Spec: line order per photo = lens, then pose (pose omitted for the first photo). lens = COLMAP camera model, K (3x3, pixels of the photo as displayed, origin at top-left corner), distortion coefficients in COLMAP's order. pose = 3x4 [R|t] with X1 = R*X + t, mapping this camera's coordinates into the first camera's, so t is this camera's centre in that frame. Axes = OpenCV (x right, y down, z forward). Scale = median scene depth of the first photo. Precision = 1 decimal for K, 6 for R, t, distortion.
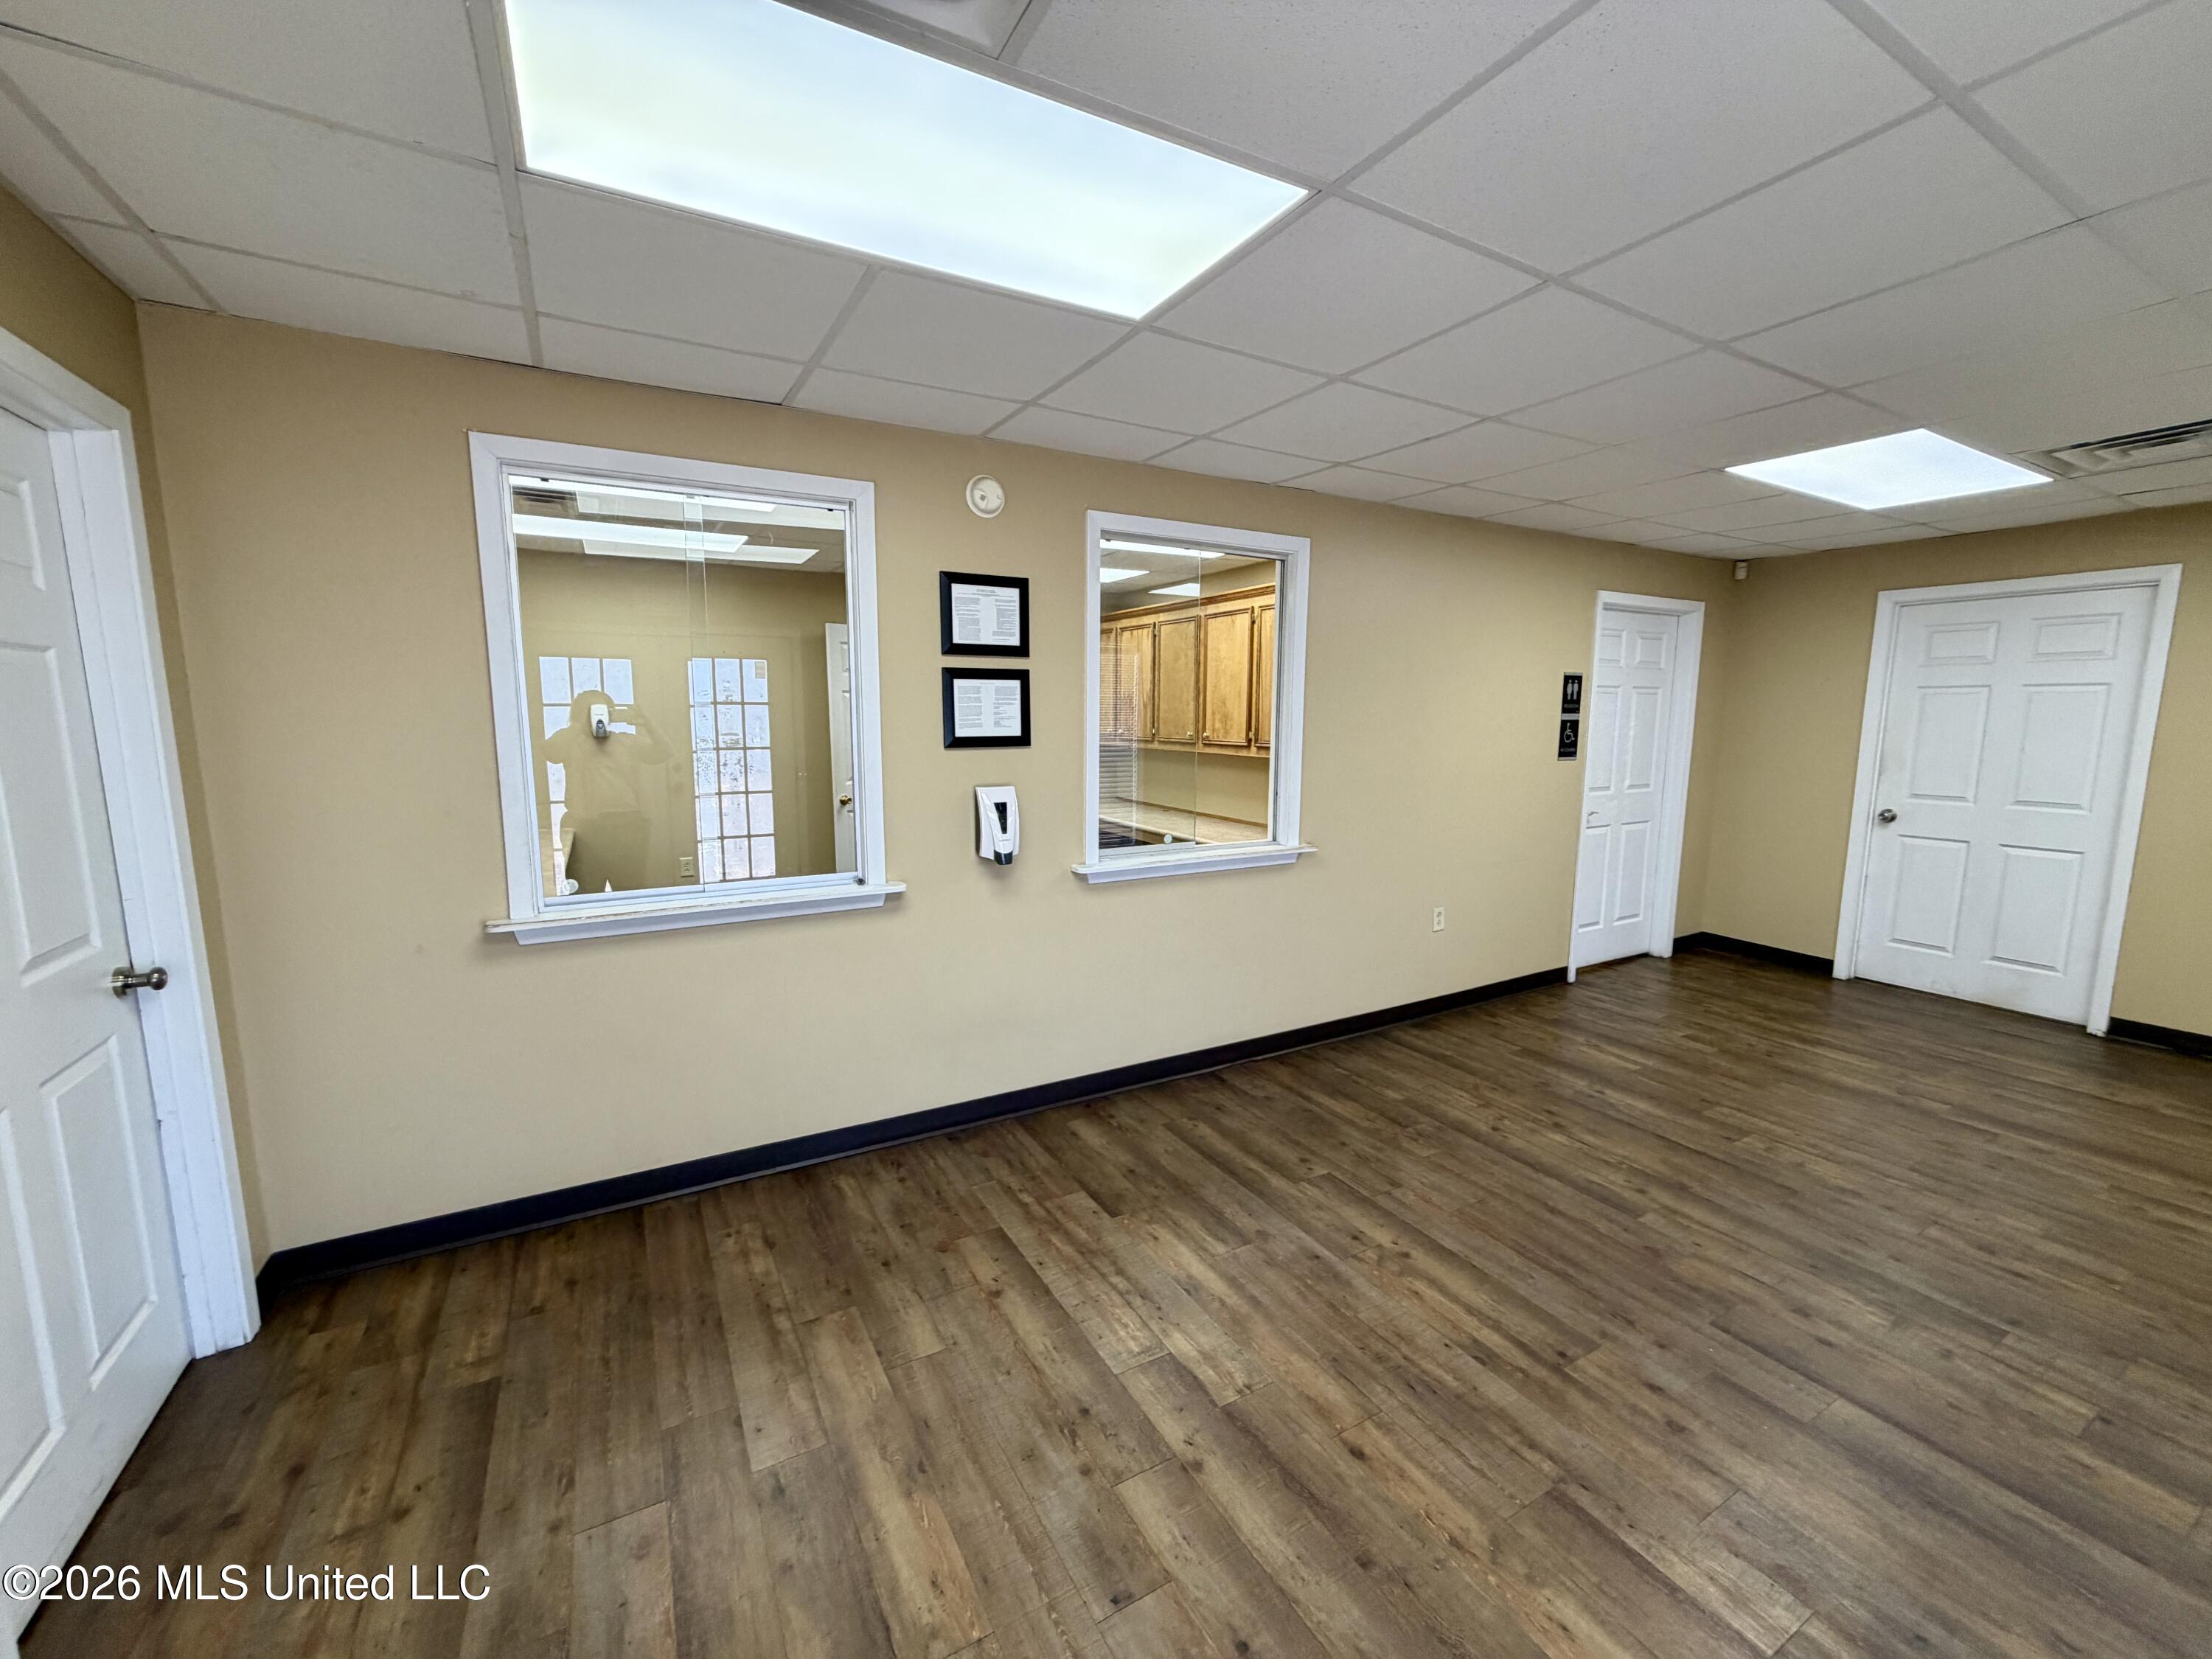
lens RADIAL K [[882.4, 0, 1092.3], [0, 882.4, 821.7], [0, 0, 1]] dist [0.000056, 0.000092]
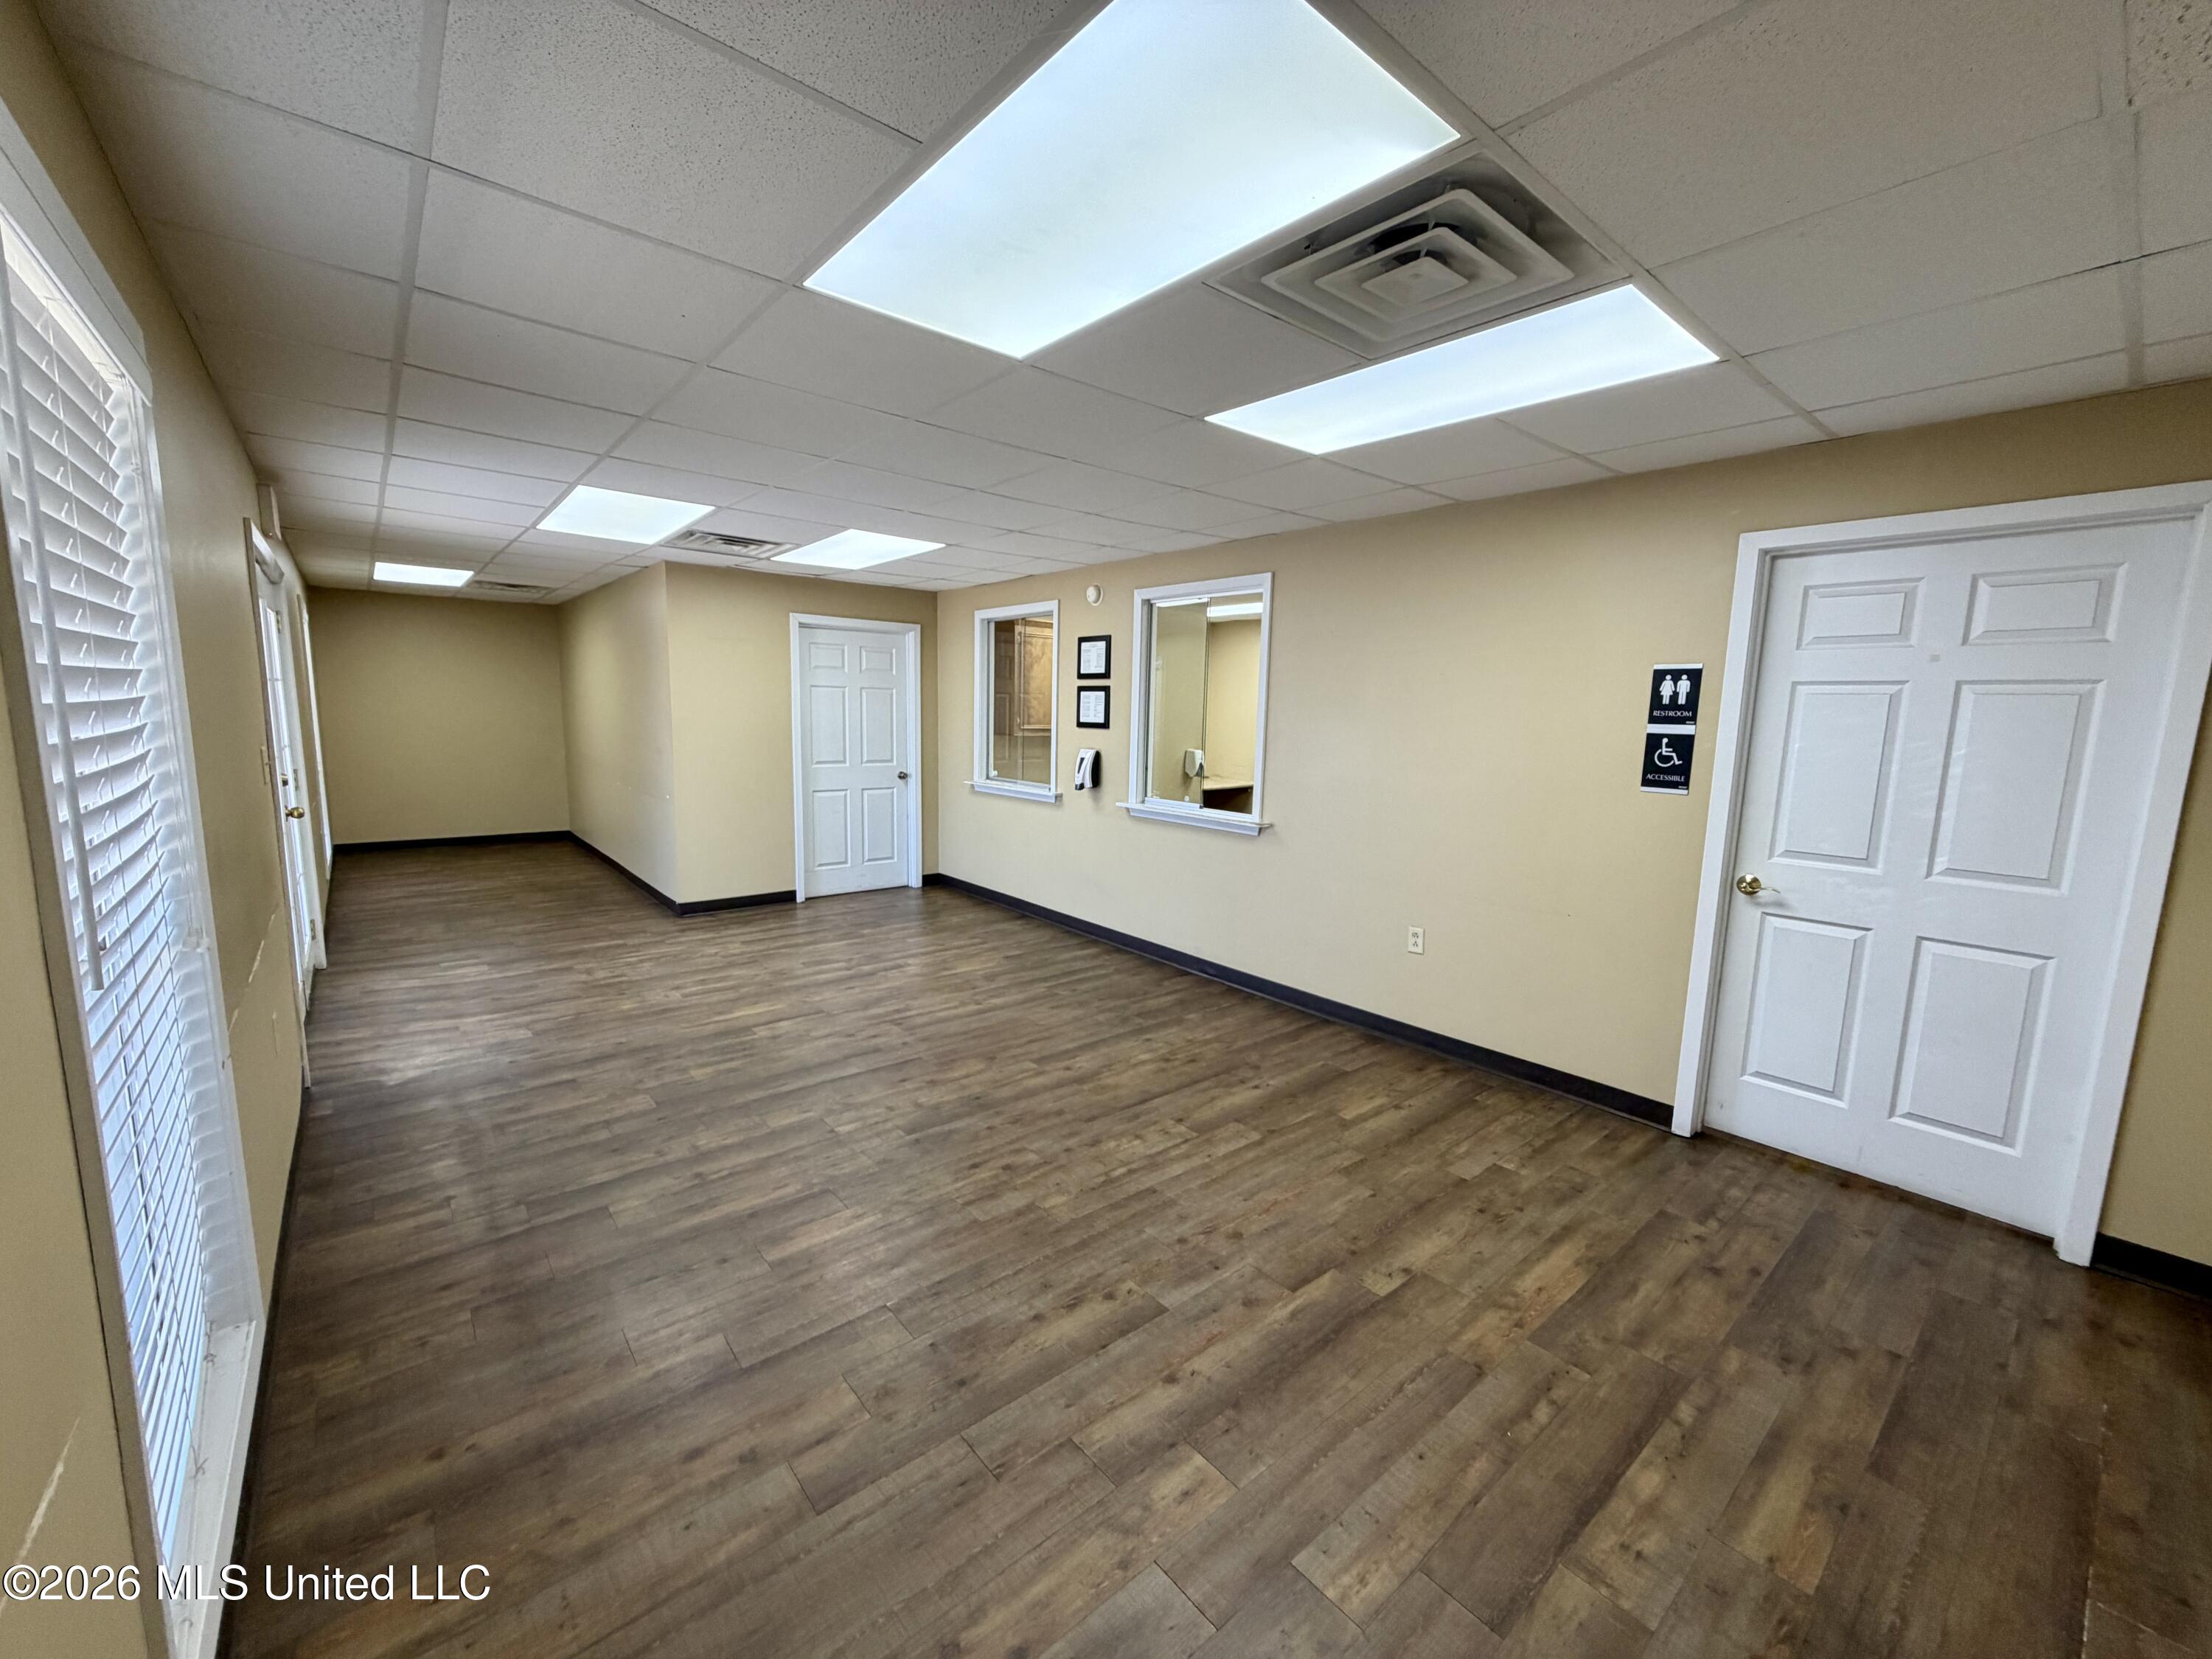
lens RADIAL K [[882.4, 0, 1104.7], [0, 882.4, 832.9], [0, 0, 1]] dist [0.000056, 0.000092]
pose [[0.183308, 0.137853, -0.973342, 1.761390], [-0.146727, 0.982865, 0.111569, -0.081314], [0.972044, 0.122364, 0.200394, 0.699100]]
